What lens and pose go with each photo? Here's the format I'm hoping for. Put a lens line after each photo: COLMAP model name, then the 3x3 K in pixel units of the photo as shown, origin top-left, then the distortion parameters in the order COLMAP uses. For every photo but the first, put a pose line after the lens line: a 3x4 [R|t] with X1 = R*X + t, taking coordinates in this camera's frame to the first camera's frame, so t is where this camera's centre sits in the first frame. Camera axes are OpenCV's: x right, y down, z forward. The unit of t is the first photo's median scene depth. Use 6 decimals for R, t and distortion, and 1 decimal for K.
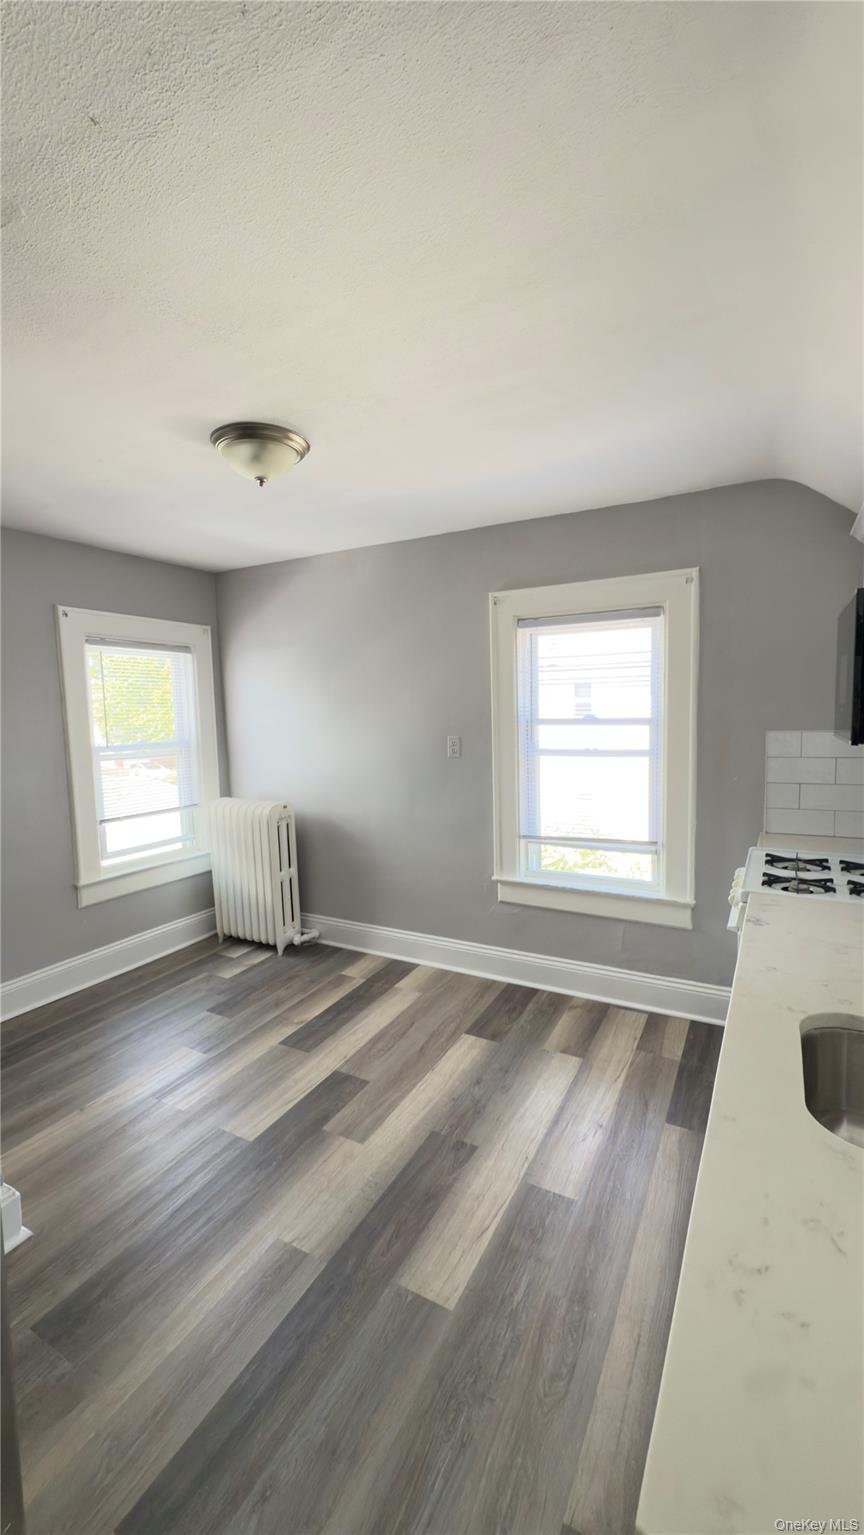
lens RADIAL K [[612.4, 0, 430.3], [0, 612.4, 766.6], [0, 0, 1]] dist [-0.002979, 0.000415]
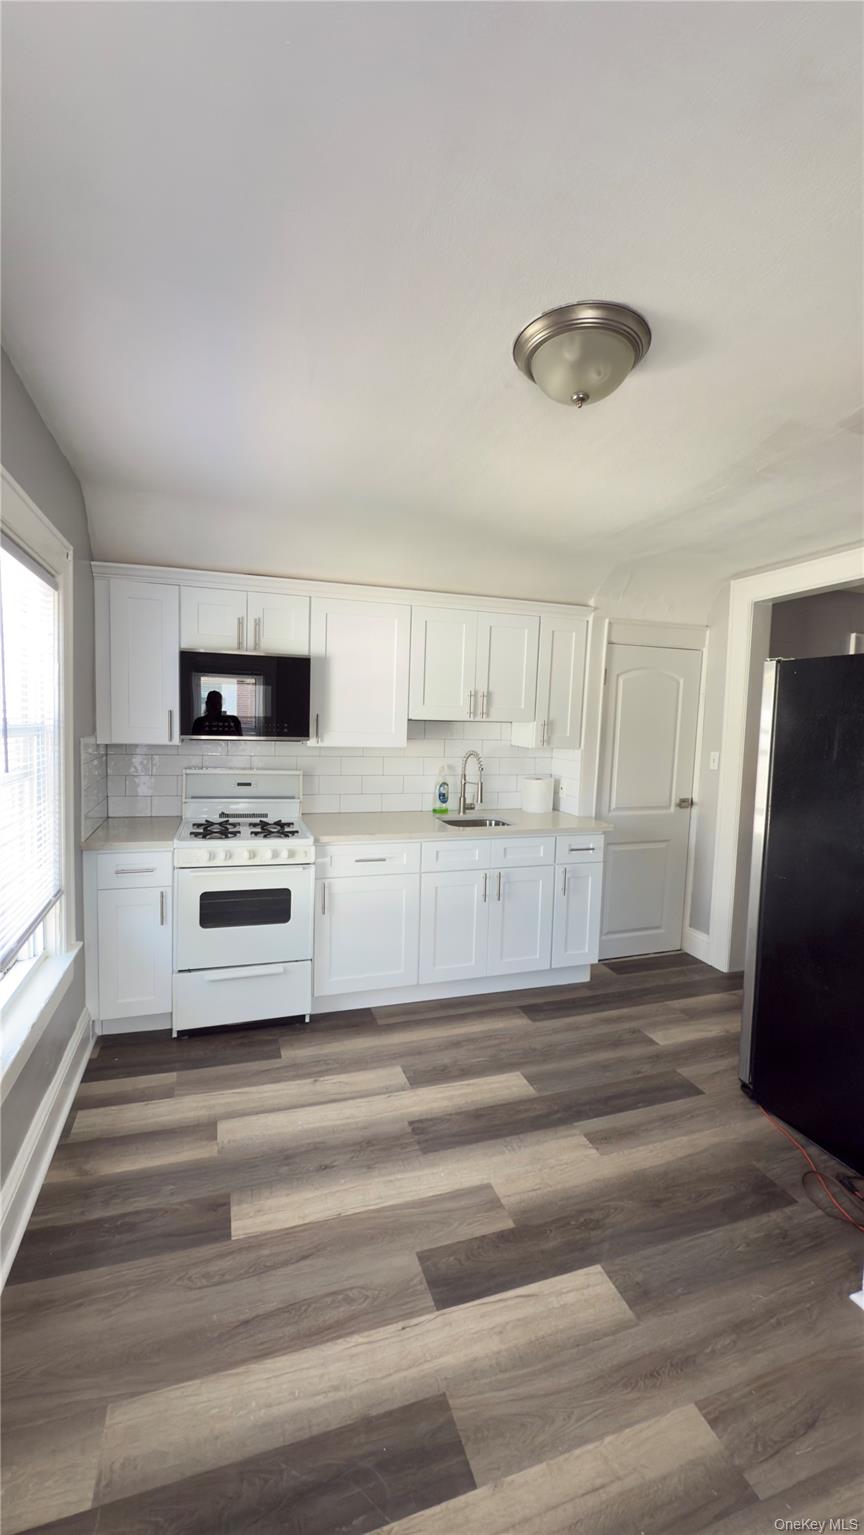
lens RADIAL K [[612.4, 0, 430.3], [0, 612.4, 766.6], [0, 0, 1]] dist [-0.002979, 0.000415]
pose [[-0.742874, -0.049622, 0.667589, -0.524785], [0.047478, 0.990832, 0.126481, -0.110966], [-0.667745, 0.125656, -0.733708, 1.377899]]
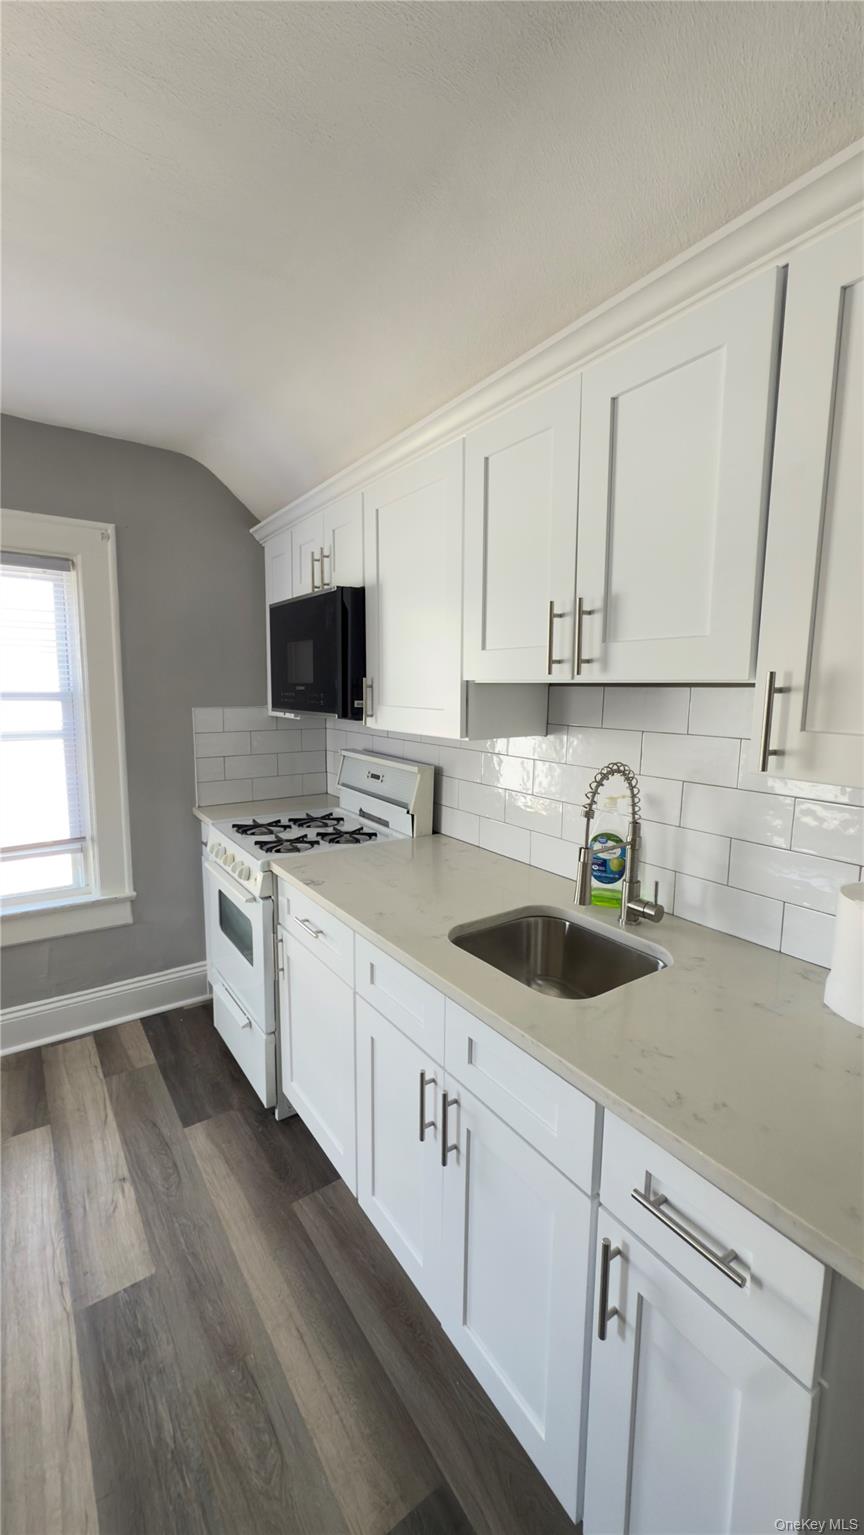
lens RADIAL K [[612.4, 0, 430.3], [0, 612.4, 766.6], [0, 0, 1]] dist [-0.002979, 0.000415]
pose [[0.437213, -0.089238, 0.894920, -0.201439], [0.057916, 0.995793, 0.071002, -0.009785], [-0.897491, 0.020788, 0.440542, 0.204911]]
